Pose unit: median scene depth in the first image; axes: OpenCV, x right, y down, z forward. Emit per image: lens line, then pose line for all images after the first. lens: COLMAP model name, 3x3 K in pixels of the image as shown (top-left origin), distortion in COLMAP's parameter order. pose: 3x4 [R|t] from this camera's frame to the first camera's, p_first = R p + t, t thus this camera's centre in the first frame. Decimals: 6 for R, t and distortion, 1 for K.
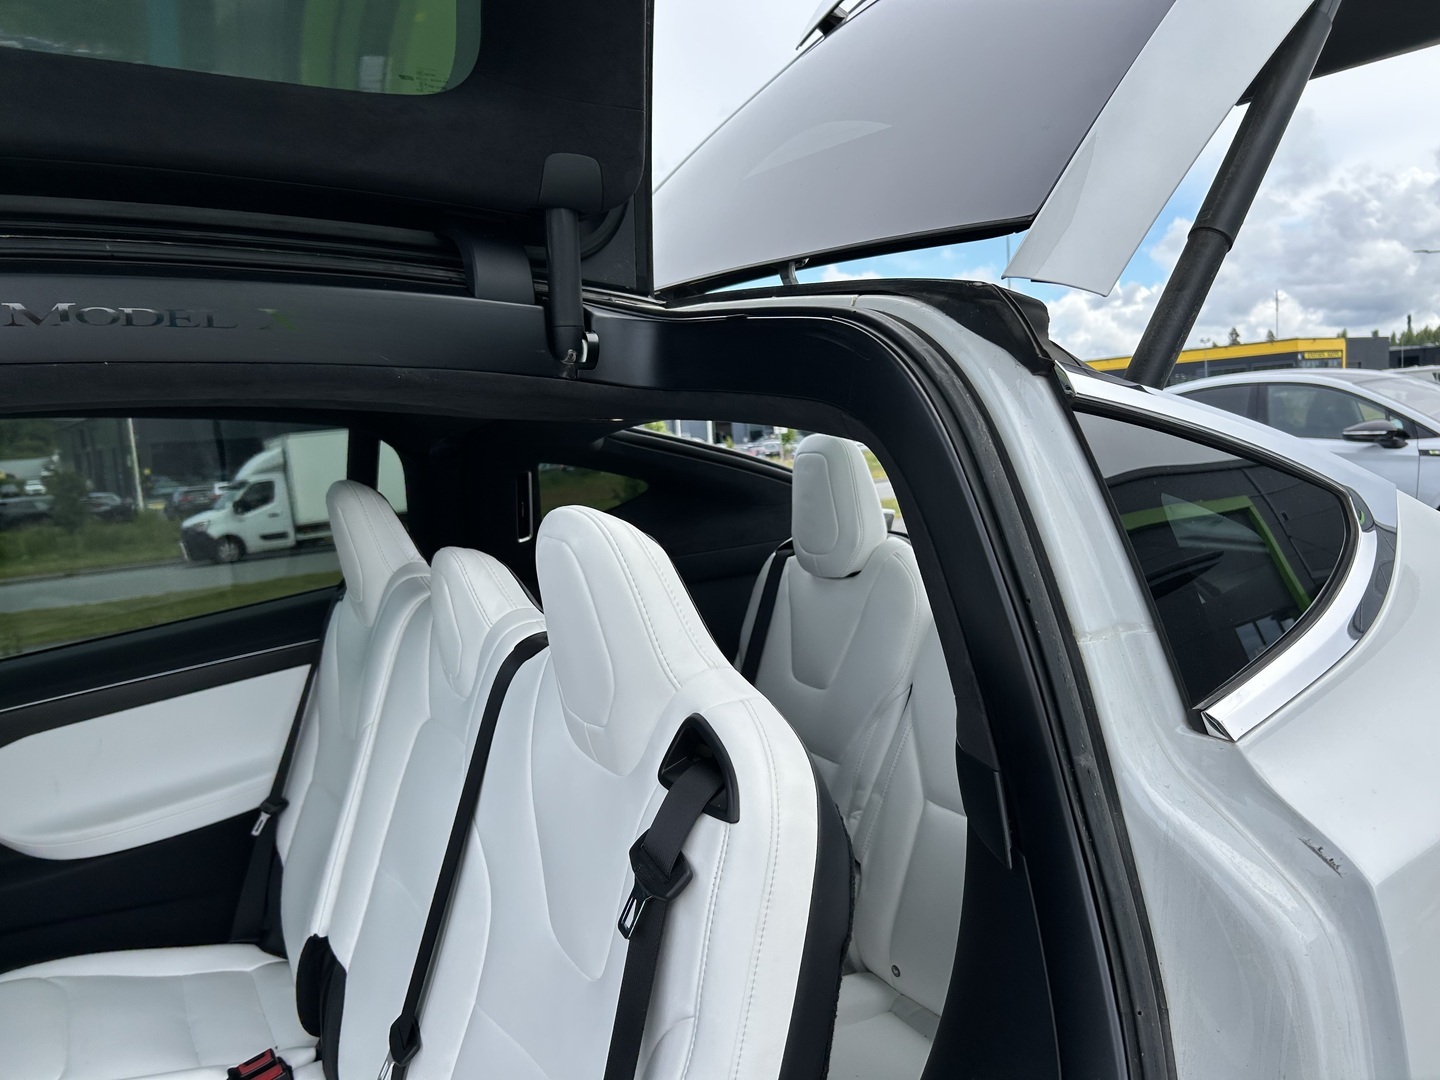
lens RADIAL K [[1093.4, 0, 720.0], [0, 1093.4, 540.0], [0, 0, 1]] dist [0.023853, -0.000789]
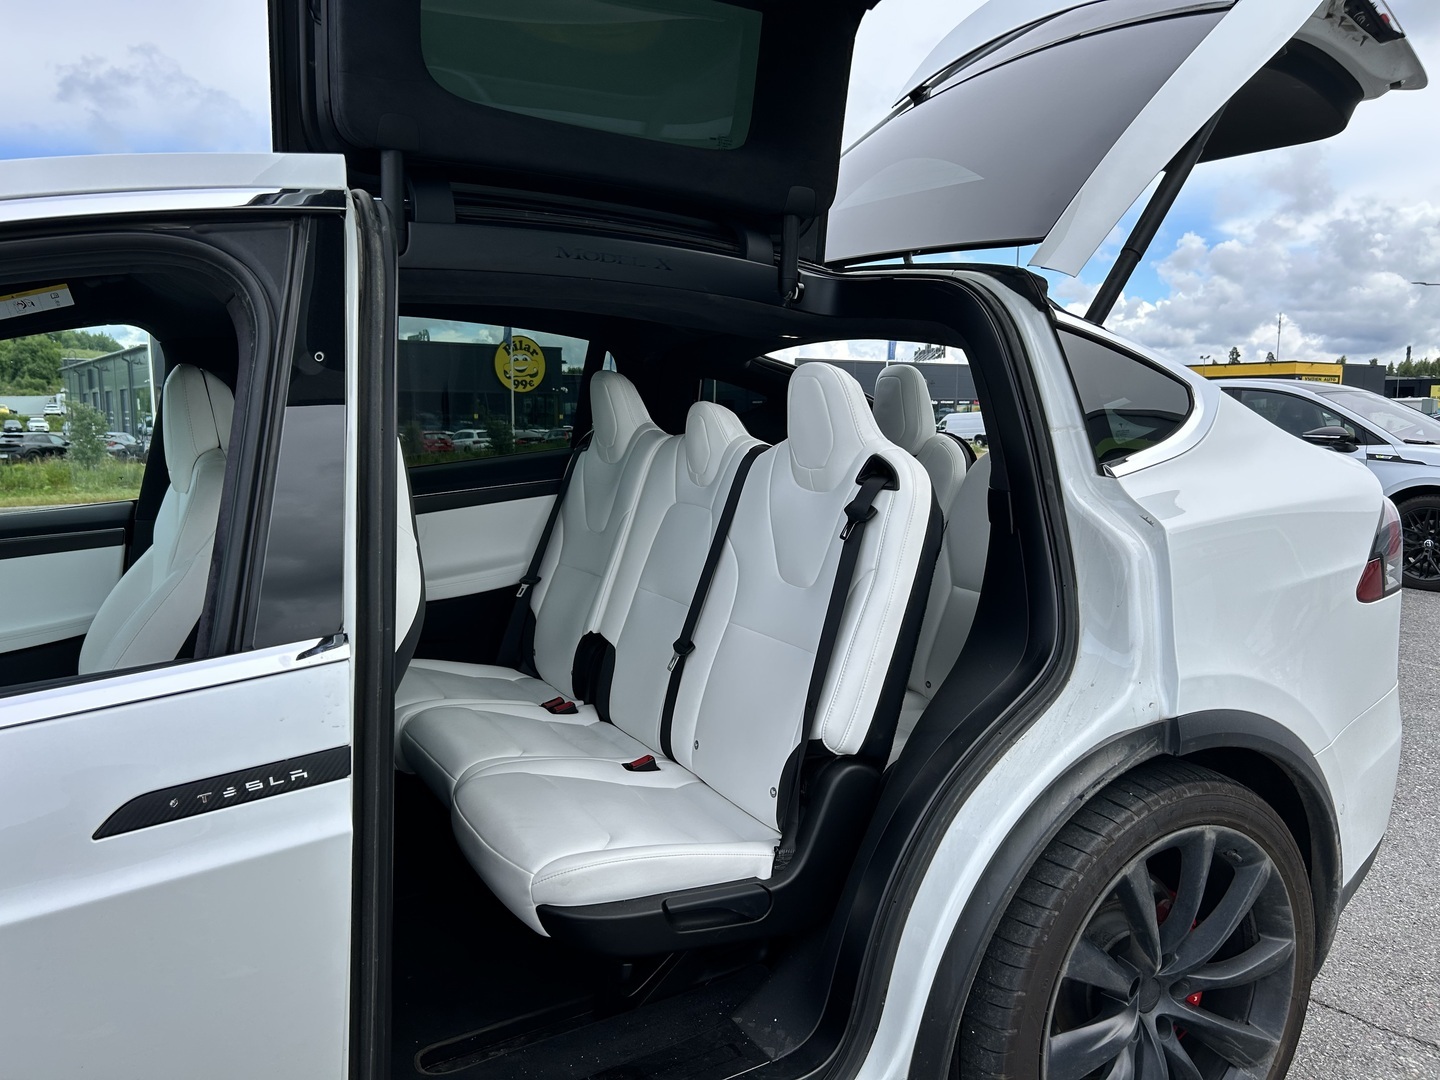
lens RADIAL K [[1112.5, 0, 720.0], [0, 1112.5, 540.0], [0, 0, 1]] dist [0.040533, 0.000621]
pose [[0.997677, 0.067075, 0.011891, -0.046788], [-0.067155, 0.997722, 0.006458, 0.045349], [-0.011430, -0.007242, 0.999908, -0.166339]]
